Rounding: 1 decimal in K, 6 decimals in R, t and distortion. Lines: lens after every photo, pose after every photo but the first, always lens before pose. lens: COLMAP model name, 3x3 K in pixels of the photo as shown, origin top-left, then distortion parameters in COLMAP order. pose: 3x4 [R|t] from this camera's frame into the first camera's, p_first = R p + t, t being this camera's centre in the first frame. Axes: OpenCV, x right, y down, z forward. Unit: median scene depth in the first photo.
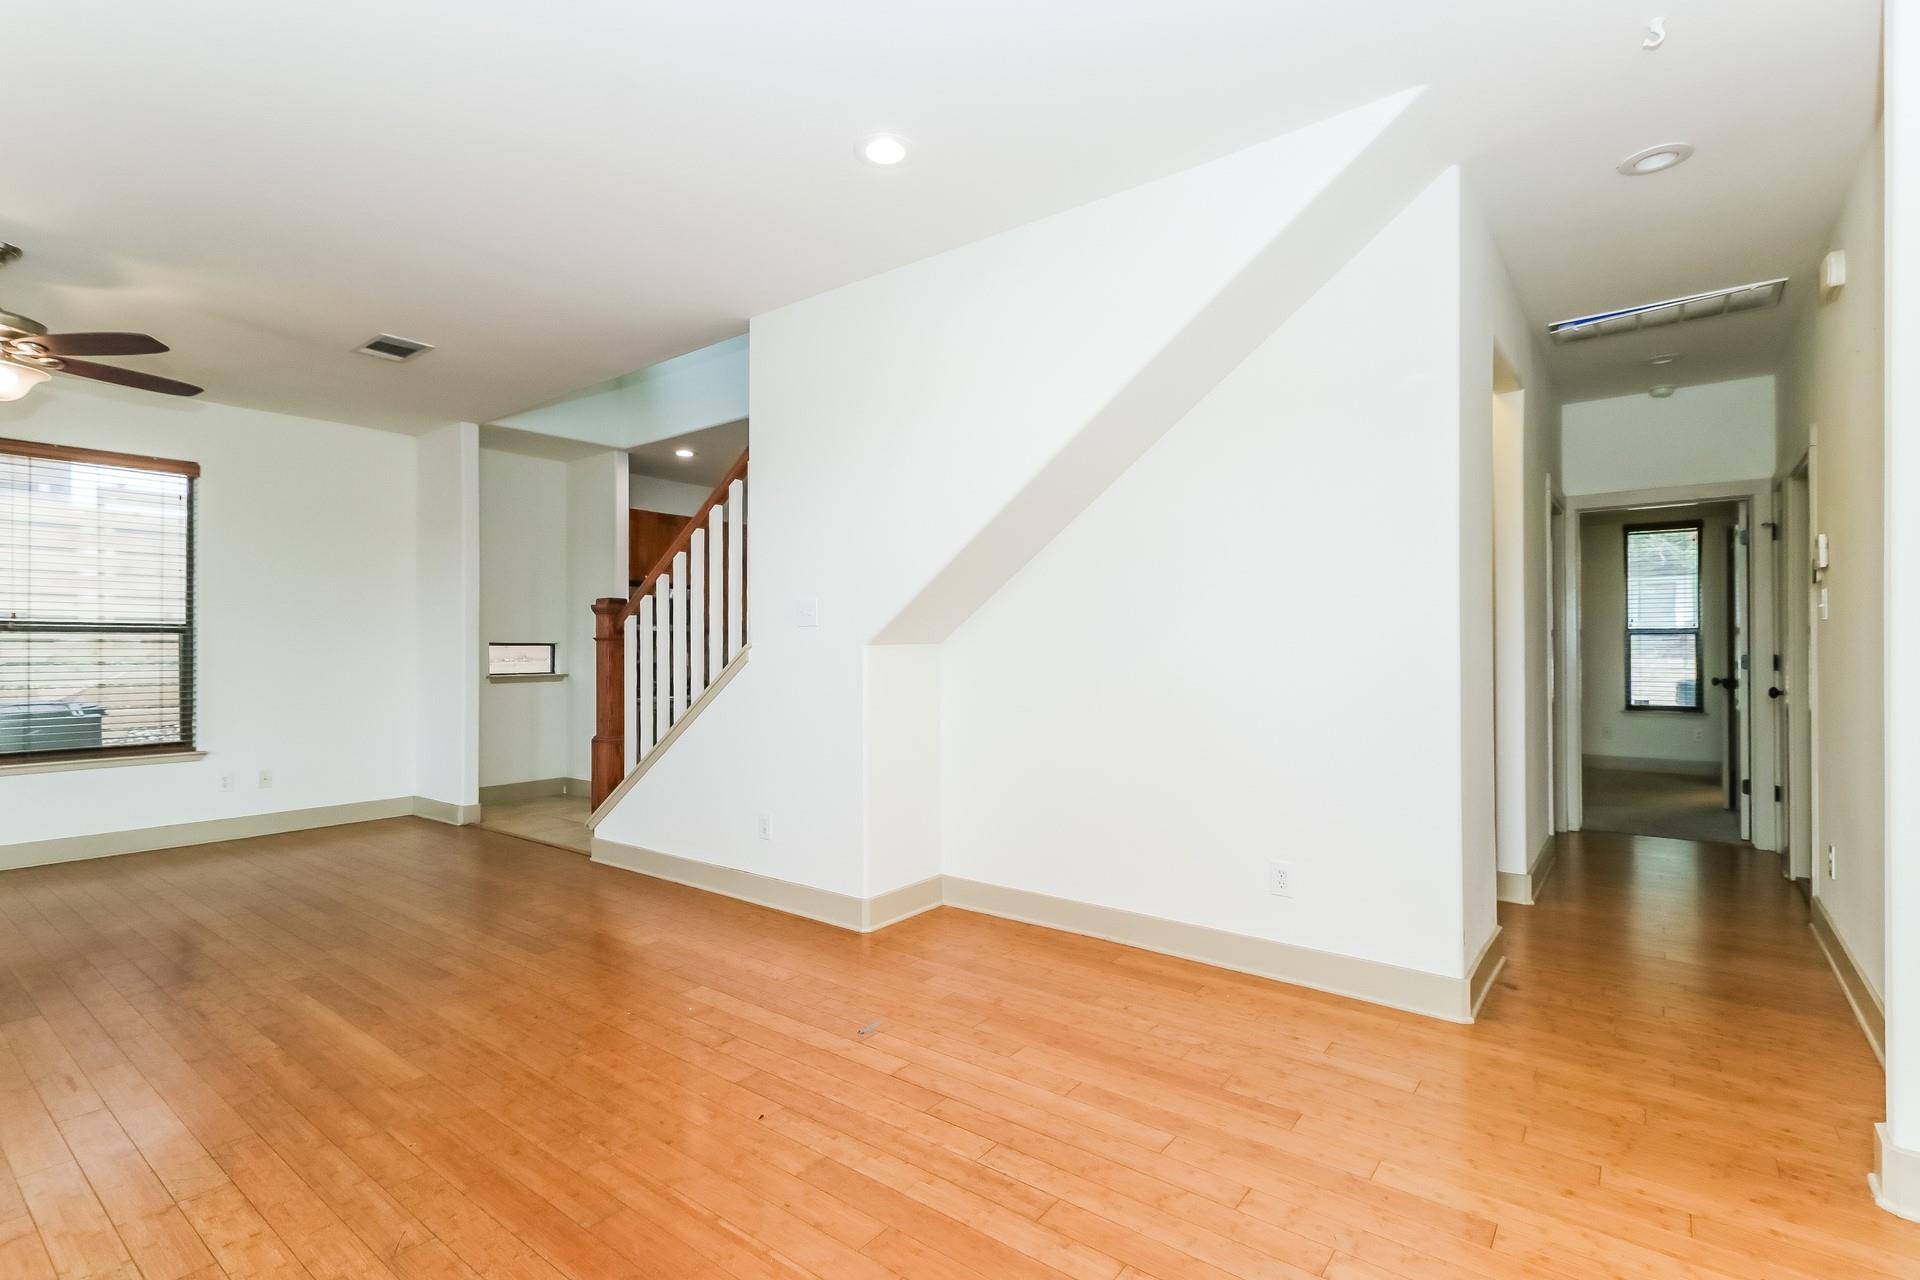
lens RADIAL K [[889.5, 0, 945.1], [0, 889.5, 634.1], [0, 0, 1]] dist [0.003365, 0.000329]
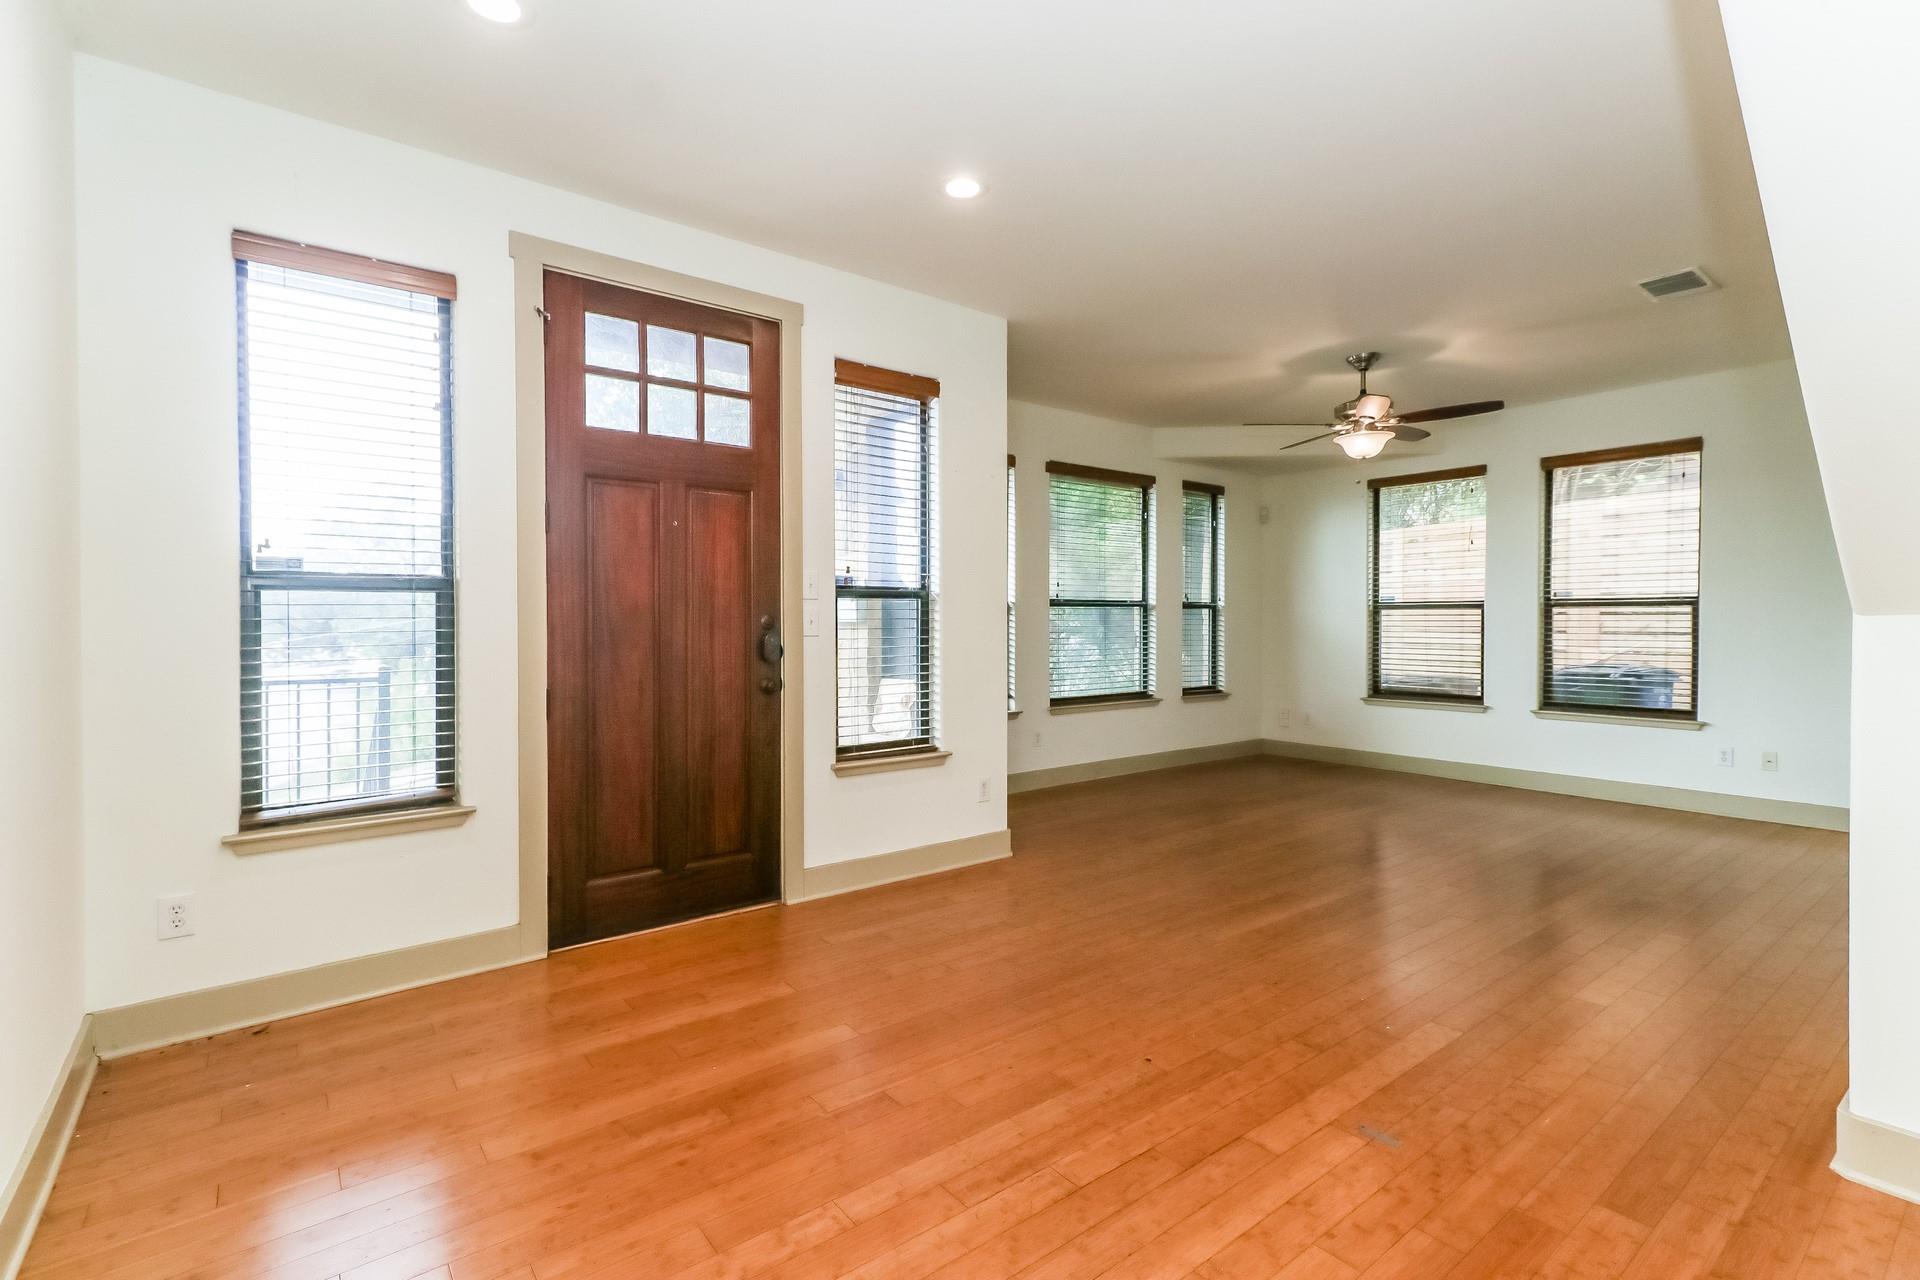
lens RADIAL K [[889.5, 0, 945.1], [0, 889.5, 634.1], [0, 0, 1]] dist [0.003365, 0.000329]
pose [[-0.250207, 0.015425, -0.968069, 0.744986], [0.016221, 0.999800, 0.011738, 0.012534], [0.968056, -0.012766, -0.250407, 0.877355]]
